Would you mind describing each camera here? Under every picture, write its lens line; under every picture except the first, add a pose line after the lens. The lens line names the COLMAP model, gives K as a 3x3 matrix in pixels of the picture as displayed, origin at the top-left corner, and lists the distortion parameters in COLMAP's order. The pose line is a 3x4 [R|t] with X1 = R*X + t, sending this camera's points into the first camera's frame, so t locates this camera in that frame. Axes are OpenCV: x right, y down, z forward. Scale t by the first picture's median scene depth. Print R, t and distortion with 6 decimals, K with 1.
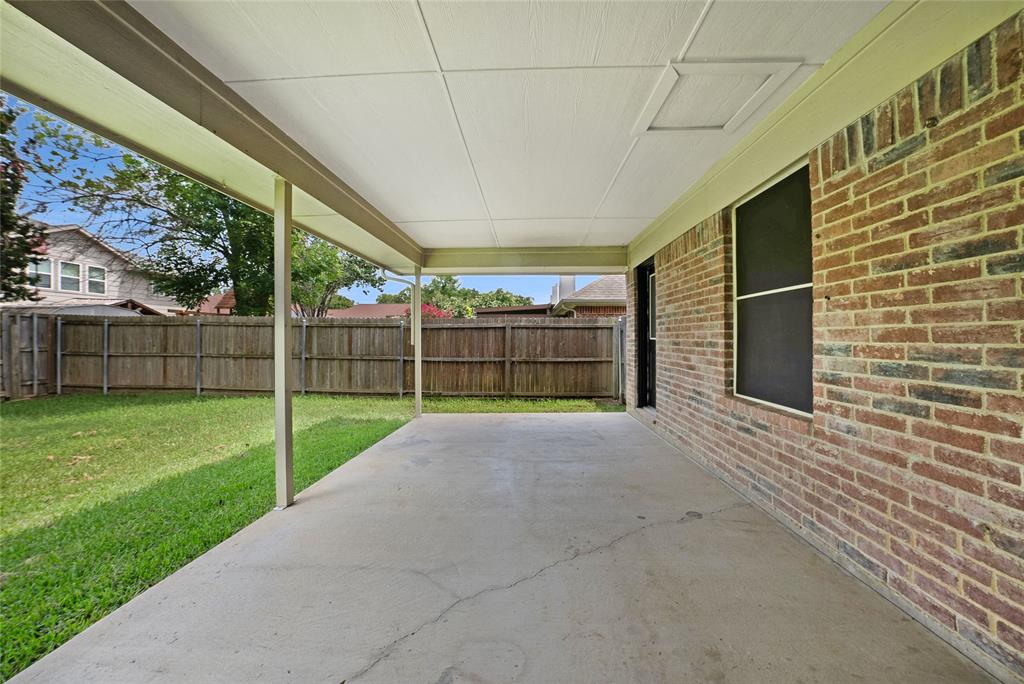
lens RADIAL K [[364.6, 0, 511.1], [0, 364.6, 335.9], [0, 0, 1]] dist [-0.022524, 0.001808]
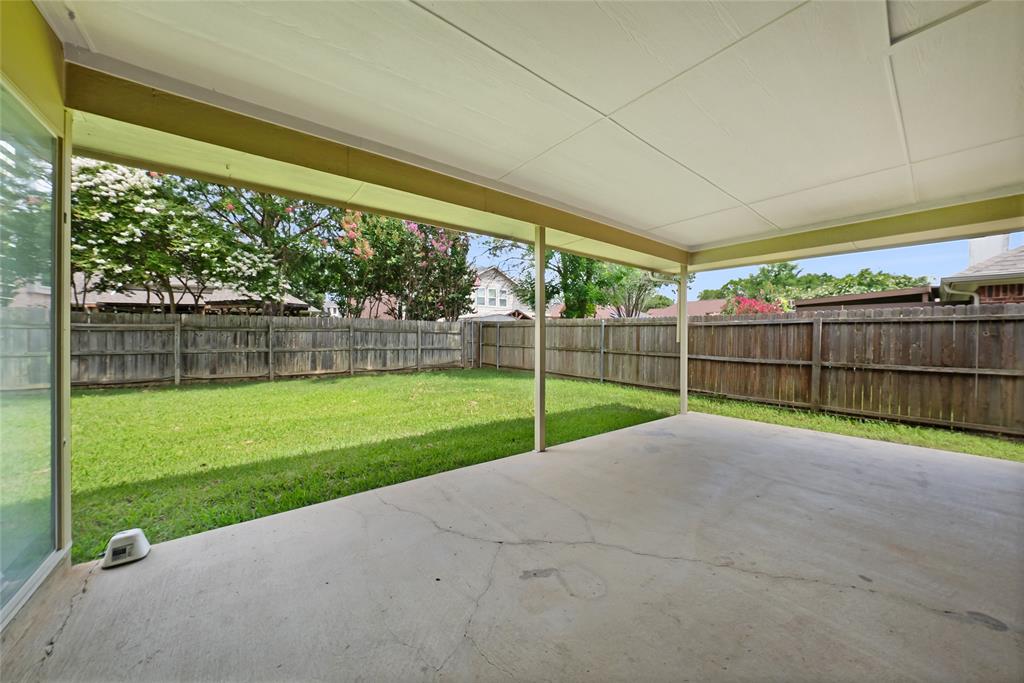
lens RADIAL K [[364.6, 0, 514.5], [0, 364.6, 340.0], [0, 0, 1]] dist [-0.022524, 0.001808]
pose [[0.640734, 0.013425, -0.767646, 0.169390], [-0.000178, 0.999850, 0.017337, -0.000161], [0.767763, -0.010972, 0.640640, -0.005872]]
